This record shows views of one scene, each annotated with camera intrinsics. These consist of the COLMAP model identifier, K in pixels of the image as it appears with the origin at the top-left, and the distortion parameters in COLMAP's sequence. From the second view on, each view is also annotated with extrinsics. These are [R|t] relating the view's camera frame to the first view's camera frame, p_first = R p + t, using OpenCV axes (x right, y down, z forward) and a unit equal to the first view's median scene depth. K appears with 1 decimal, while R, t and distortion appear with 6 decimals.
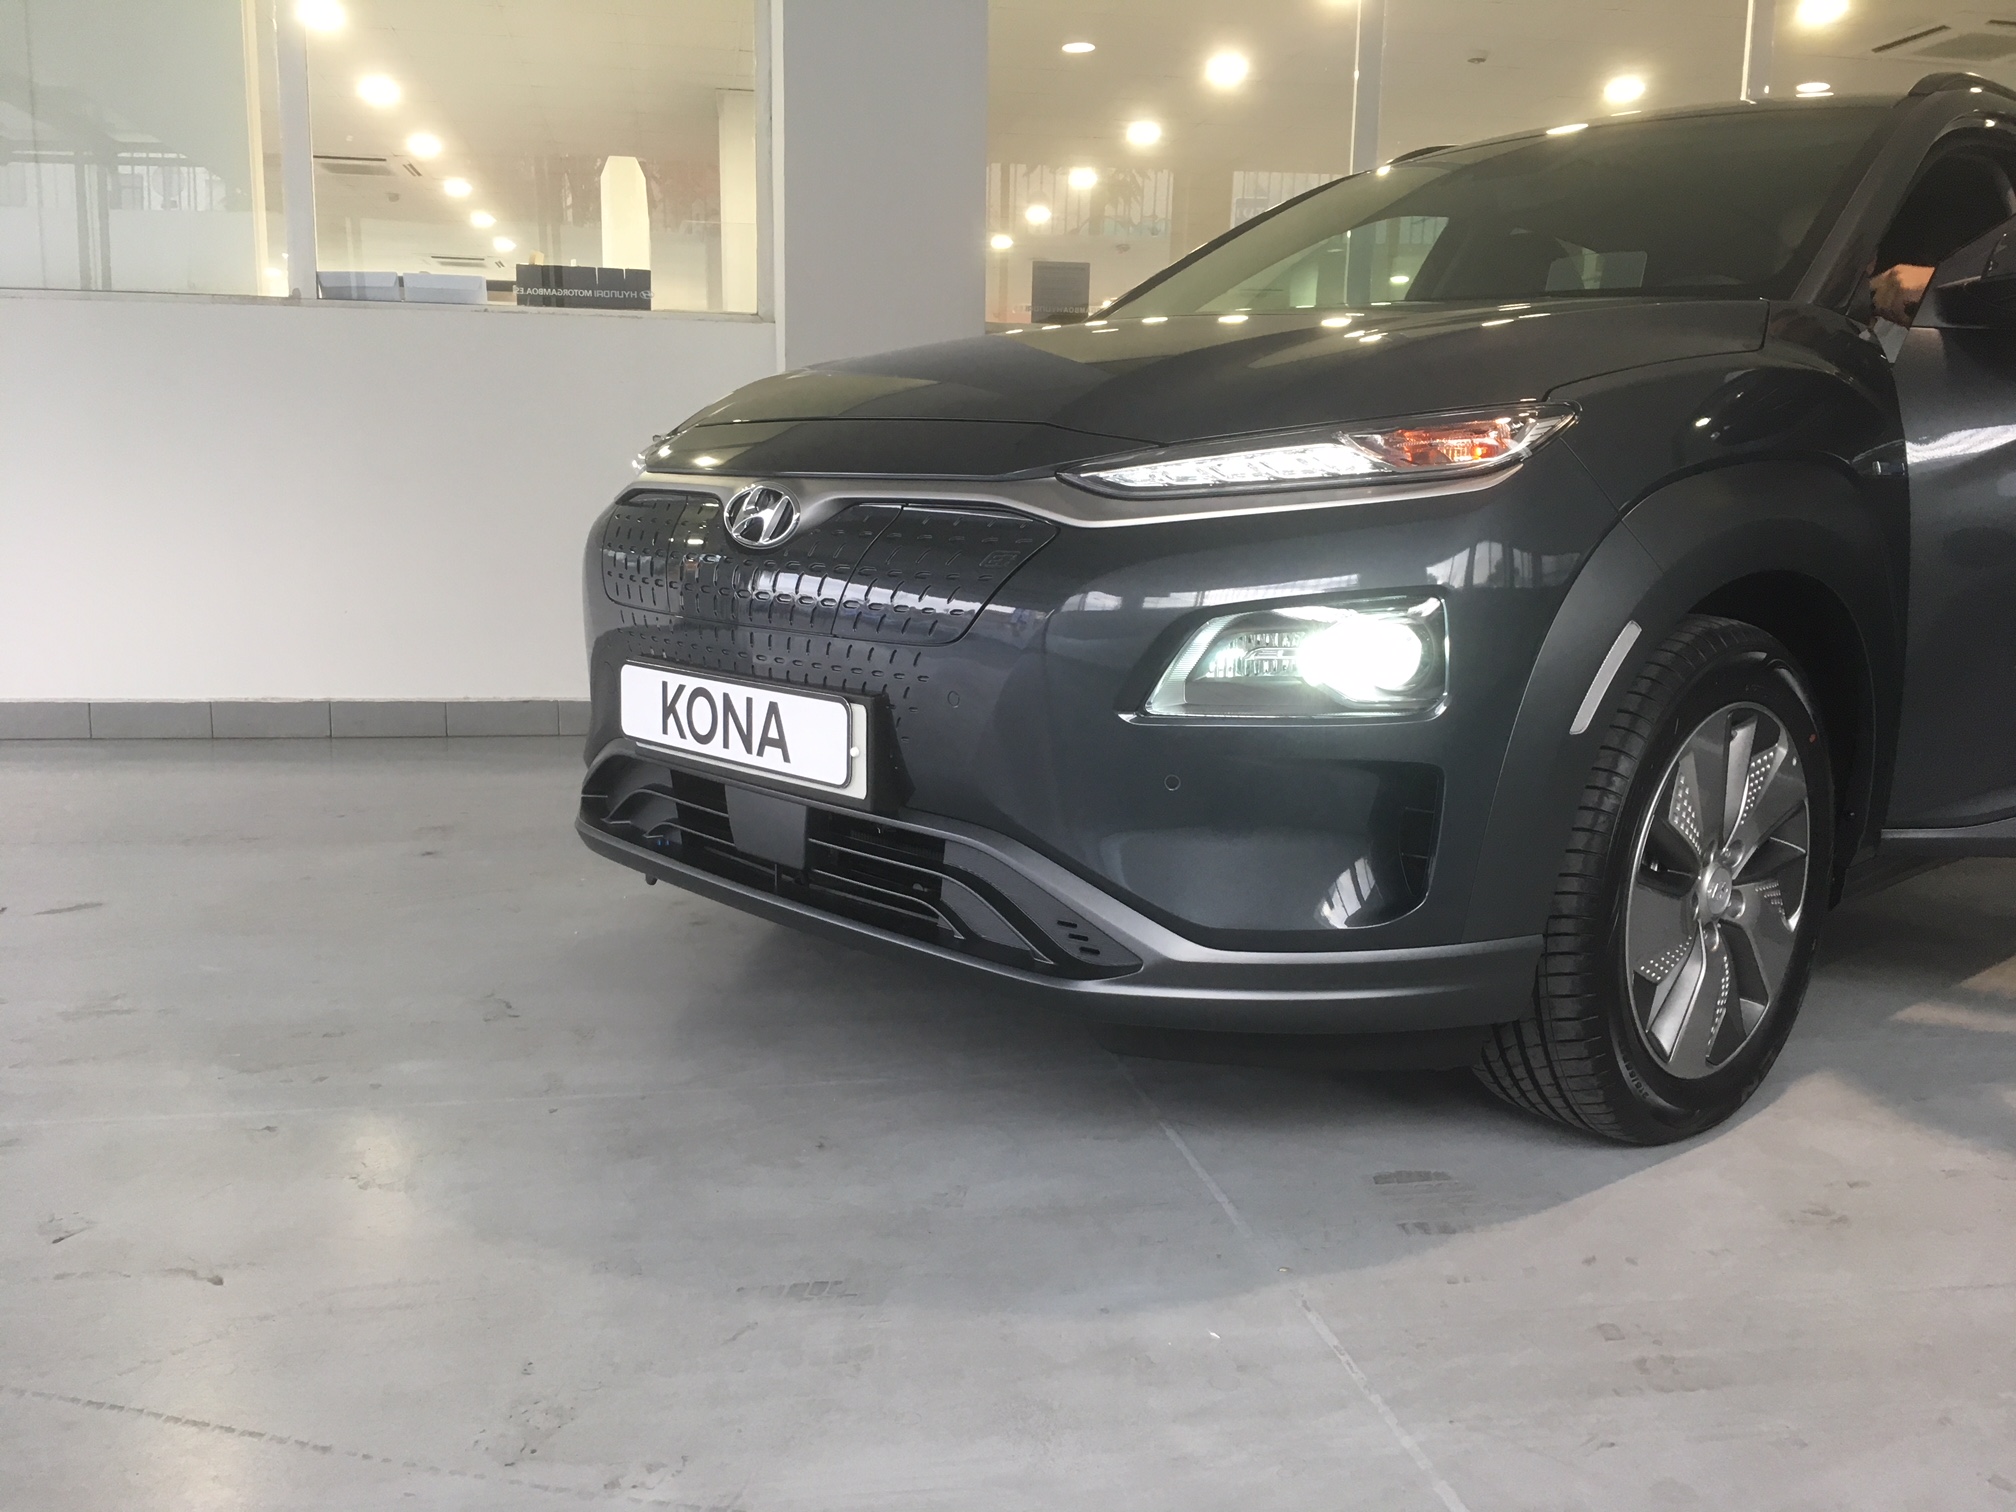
lens RADIAL K [[1685.5, 0, 1014.1], [0, 1685.5, 795.7], [0, 0, 1]] dist [0.031341, -0.023642]
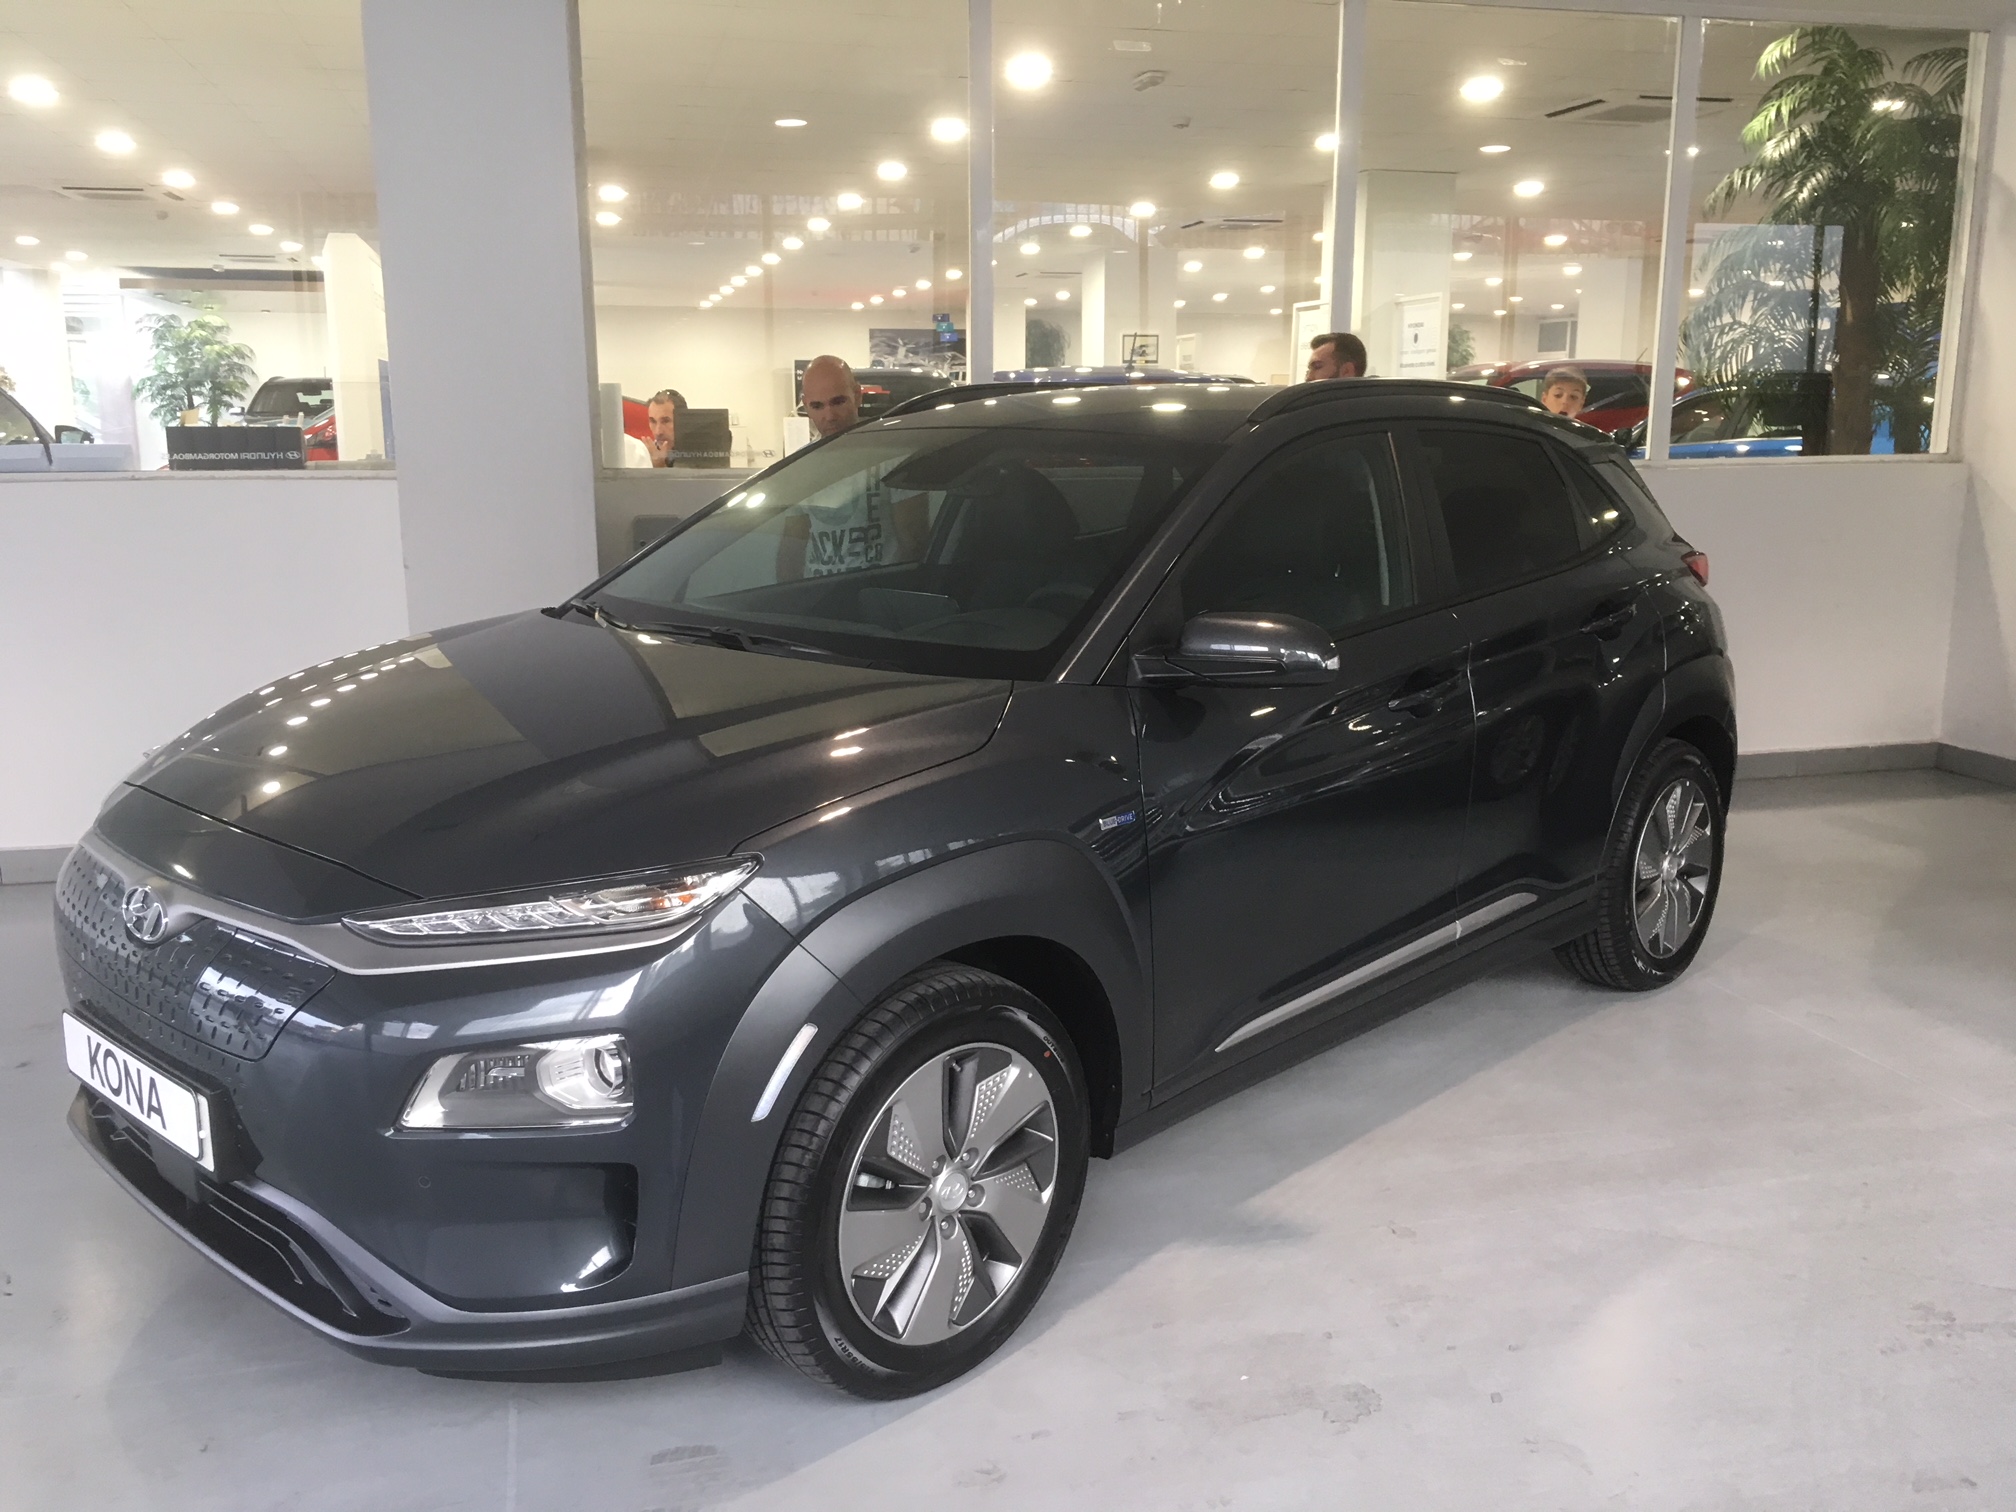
lens RADIAL K [[1685.5, 0, 1007.1], [0, 1685.5, 772.1], [0, 0, 1]] dist [0.031341, -0.023642]
pose [[0.997115, -0.032006, 0.068824, 0.377517], [0.030601, 0.999303, 0.021369, -0.274137], [-0.069460, -0.019201, 0.997400, -0.230341]]
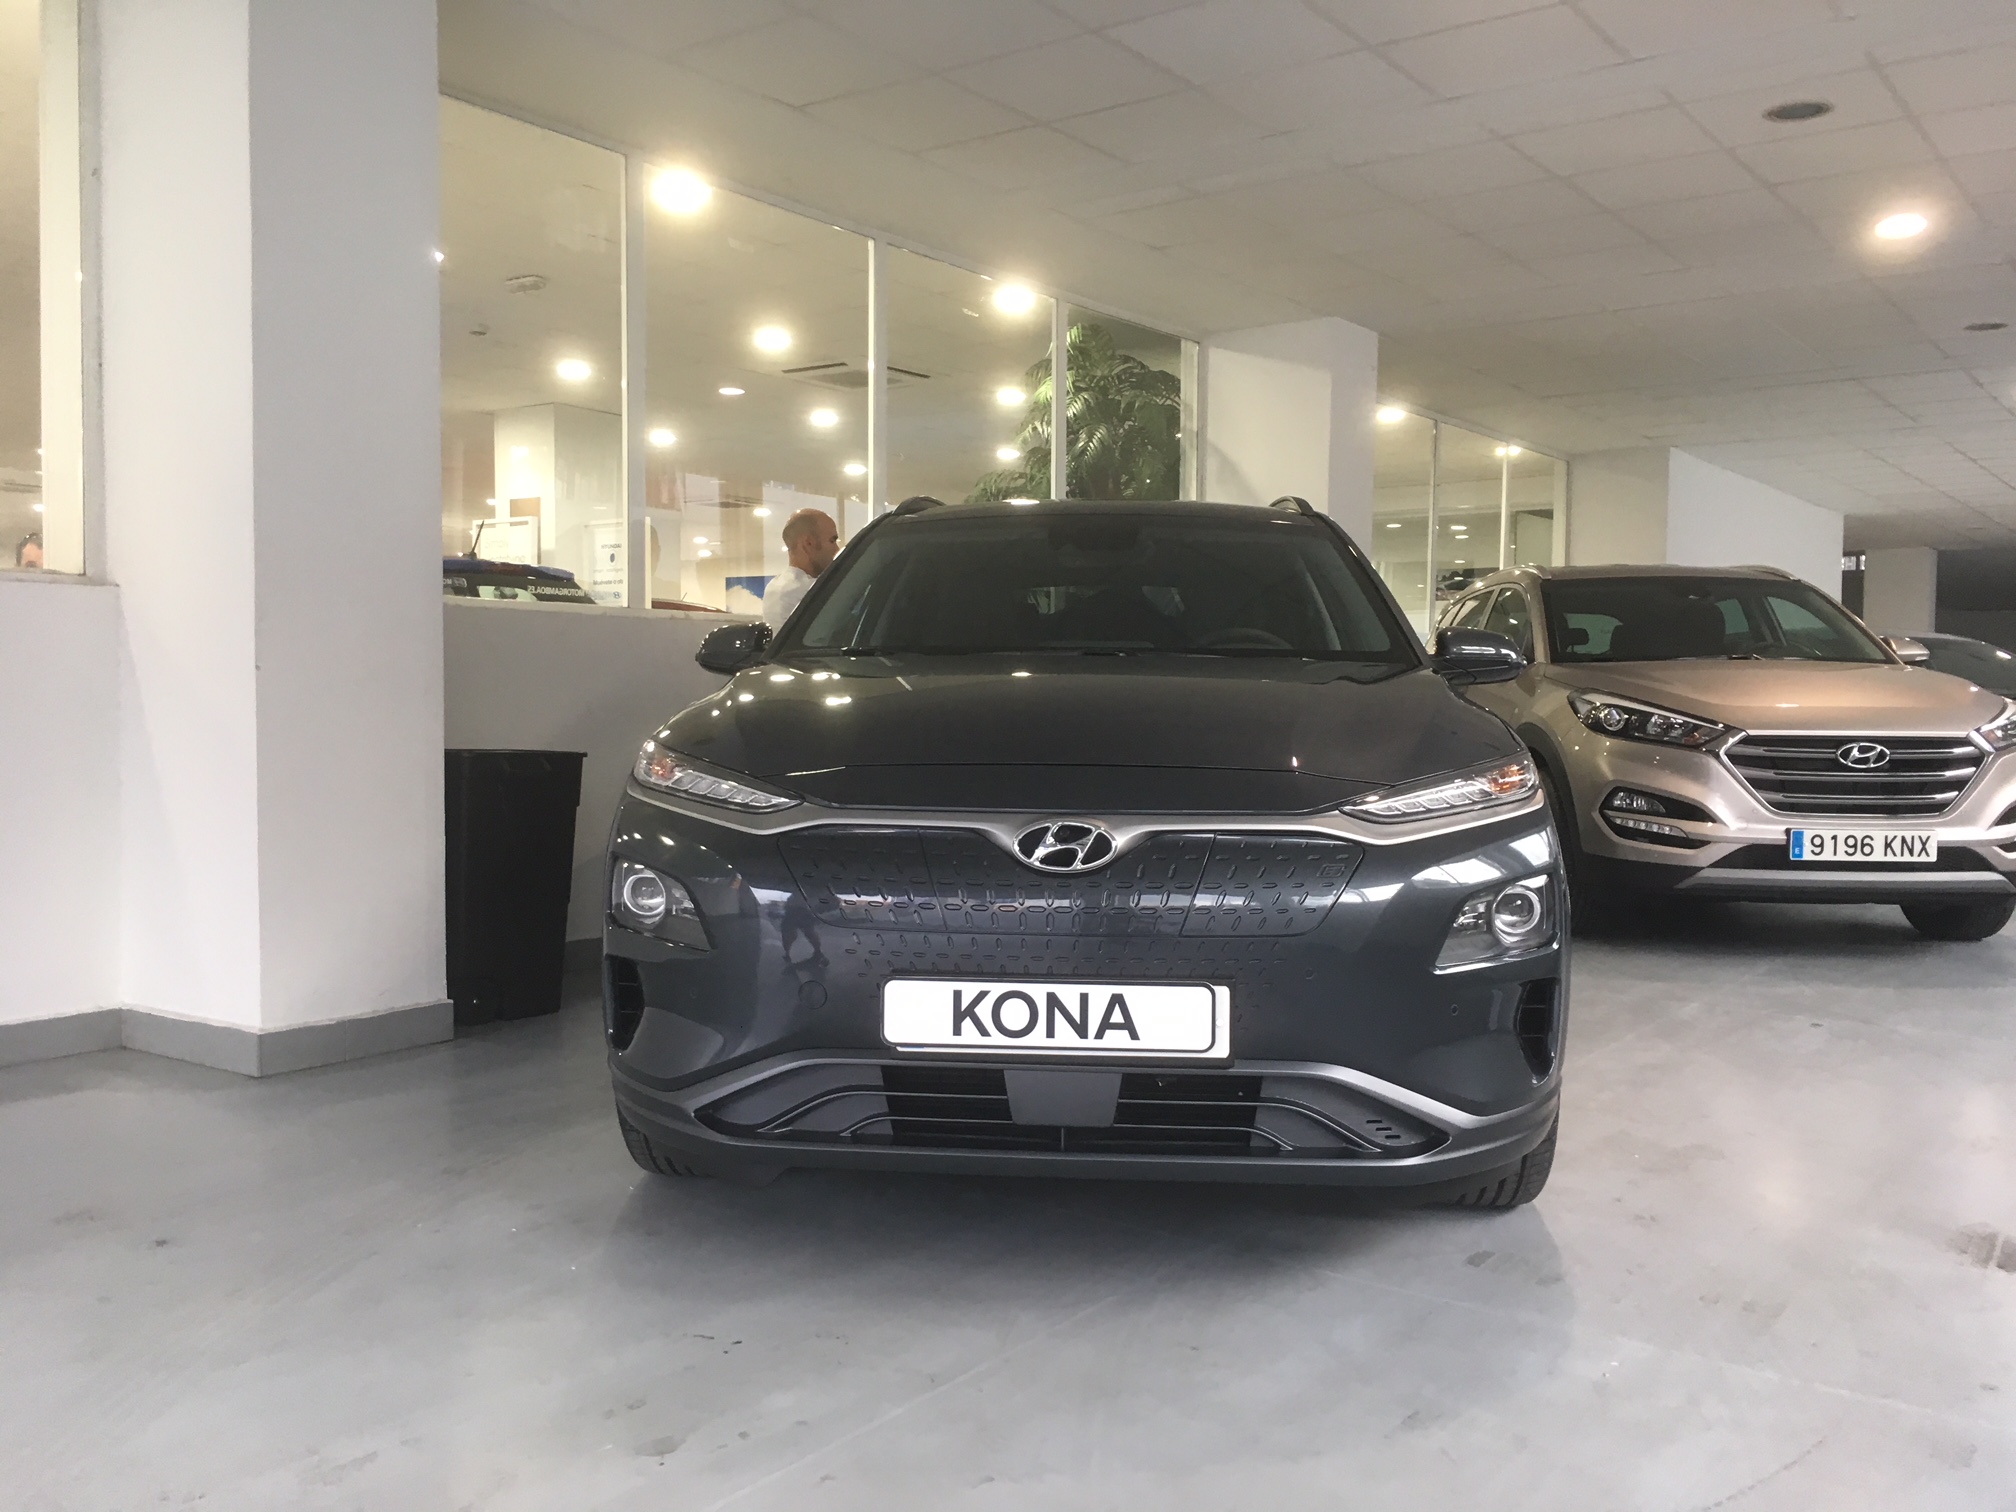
lens RADIAL K [[1685.5, 0, 1005.8], [0, 1685.5, 747.8], [0, 0, 1]] dist [0.031341, -0.023642]
pose [[0.739595, -0.035199, 0.672131, -1.018751], [0.131243, 0.987004, -0.092727, -0.128035], [-0.660132, 0.156793, 0.734603, 0.108682]]
